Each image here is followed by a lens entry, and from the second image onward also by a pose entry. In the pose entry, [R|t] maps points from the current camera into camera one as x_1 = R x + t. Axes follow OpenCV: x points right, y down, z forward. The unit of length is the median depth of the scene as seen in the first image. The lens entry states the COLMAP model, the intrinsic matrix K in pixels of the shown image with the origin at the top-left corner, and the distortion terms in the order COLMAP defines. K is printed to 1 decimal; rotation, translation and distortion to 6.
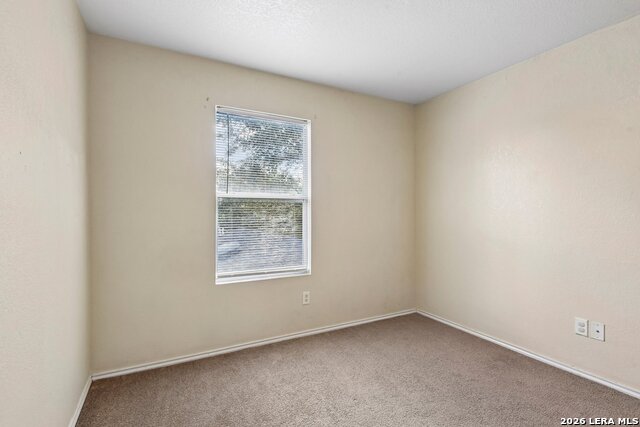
lens RADIAL K [[300.1, 0, 318.3], [0, 300.1, 210.8], [0, 0, 1]] dist [-0.002841, -0.000011]
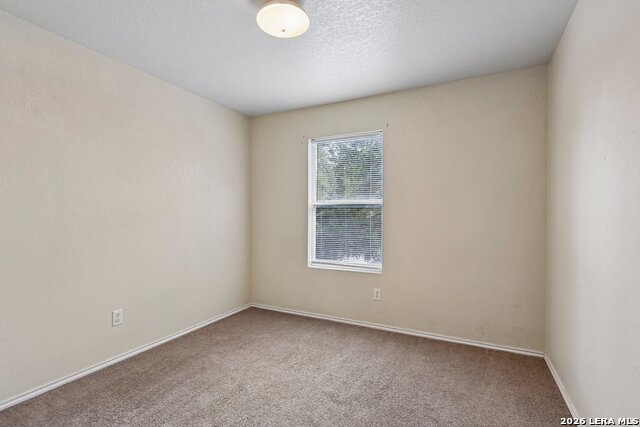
lens RADIAL K [[300.1, 0, 317.0], [0, 300.1, 217.3], [0, 0, 1]] dist [-0.002841, -0.000011]
pose [[0.568159, -0.002749, -0.822915, 0.766996], [-0.000394, 0.999993, -0.003612, 0.015469], [0.822919, 0.002376, 0.568154, 0.210684]]
